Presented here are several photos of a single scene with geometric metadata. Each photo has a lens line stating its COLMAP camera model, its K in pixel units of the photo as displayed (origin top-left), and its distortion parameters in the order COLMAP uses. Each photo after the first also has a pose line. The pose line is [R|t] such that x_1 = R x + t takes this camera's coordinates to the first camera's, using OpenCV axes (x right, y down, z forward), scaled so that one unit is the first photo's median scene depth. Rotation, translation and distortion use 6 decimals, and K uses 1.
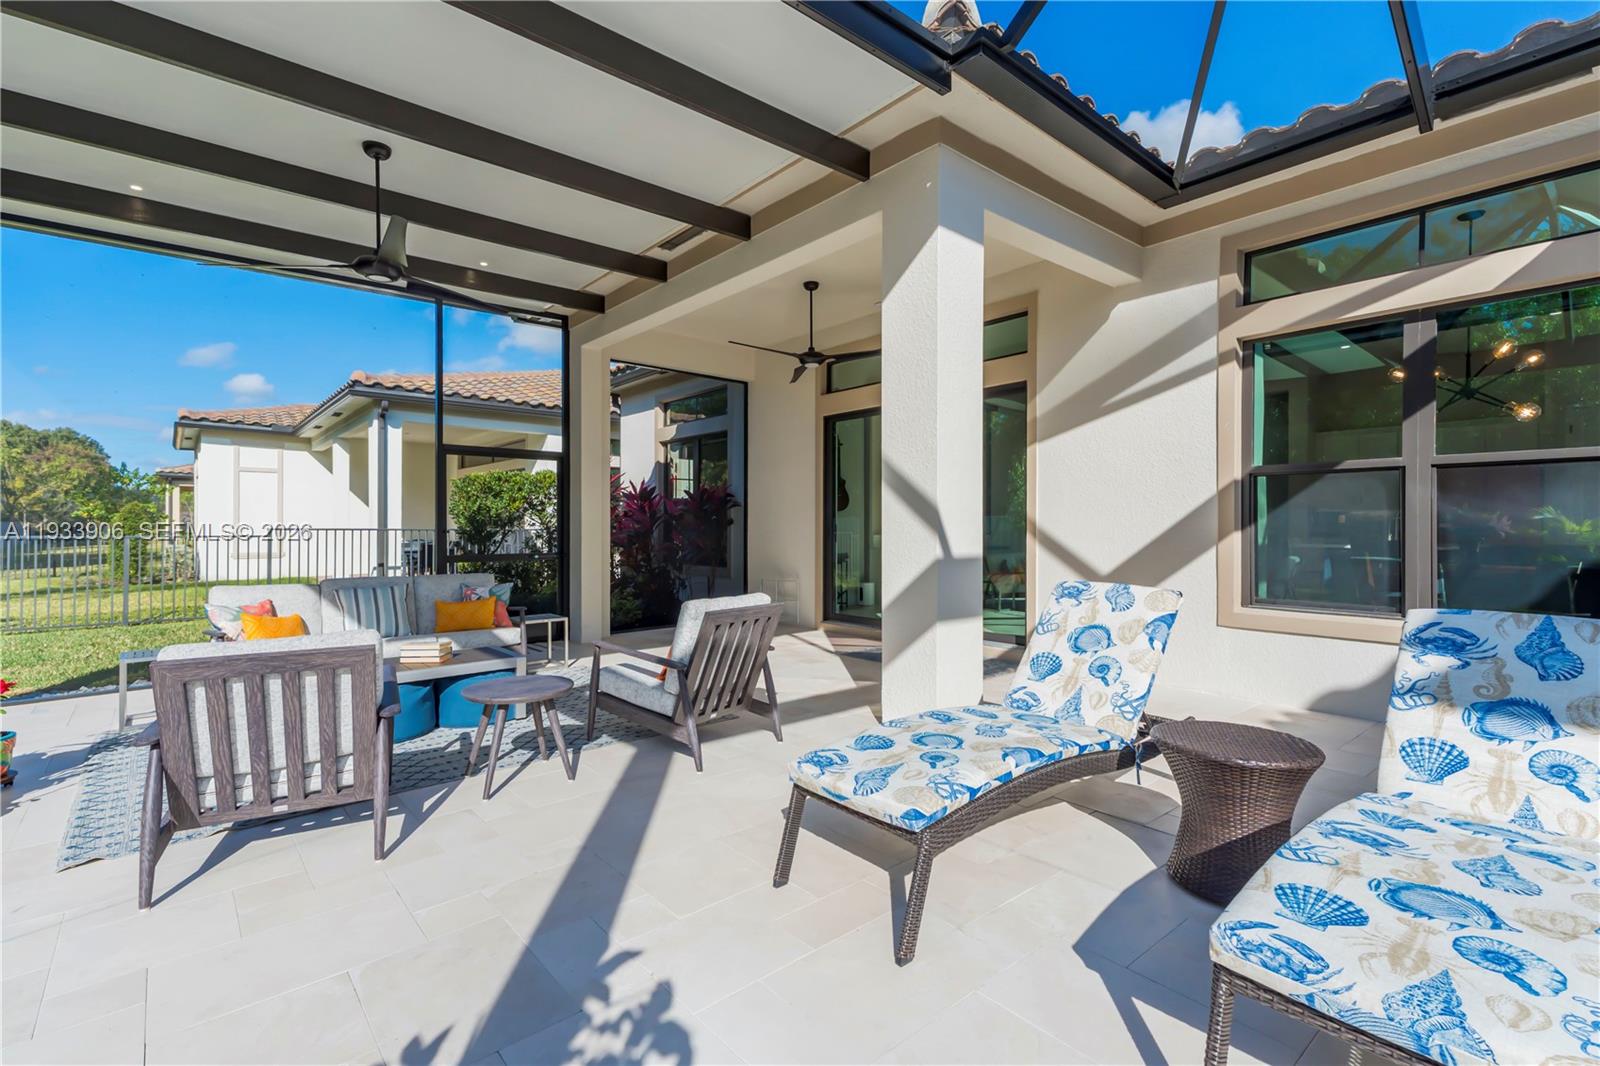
lens RADIAL K [[728.7, 0, 798.9], [0, 728.7, 532.2], [0, 0, 1]] dist [0.028918, 0.000113]
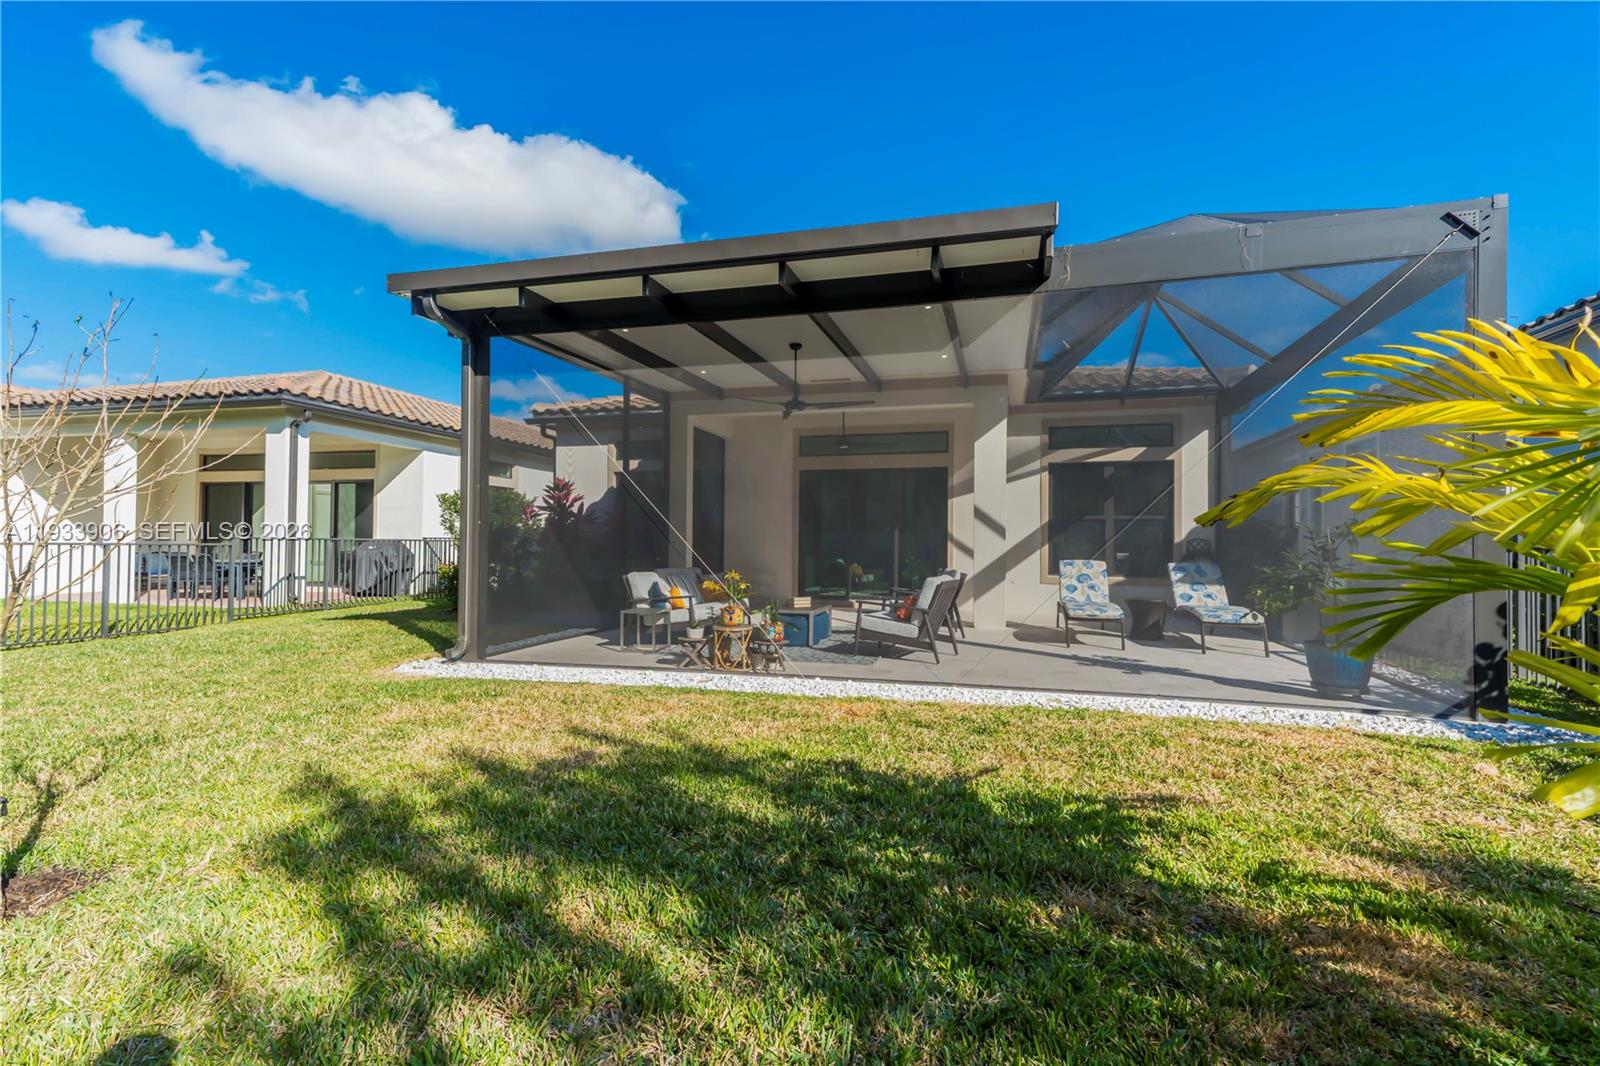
lens RADIAL K [[728.7, 0, 802.0], [0, 728.7, 533.3], [0, 0, 1]] dist [0.028918, 0.000113]
pose [[0.841852, 0.014354, 0.539517, -1.313954], [-0.004464, 0.999797, -0.019633, 0.016009], [-0.539690, 0.014120, 0.841746, -0.541036]]
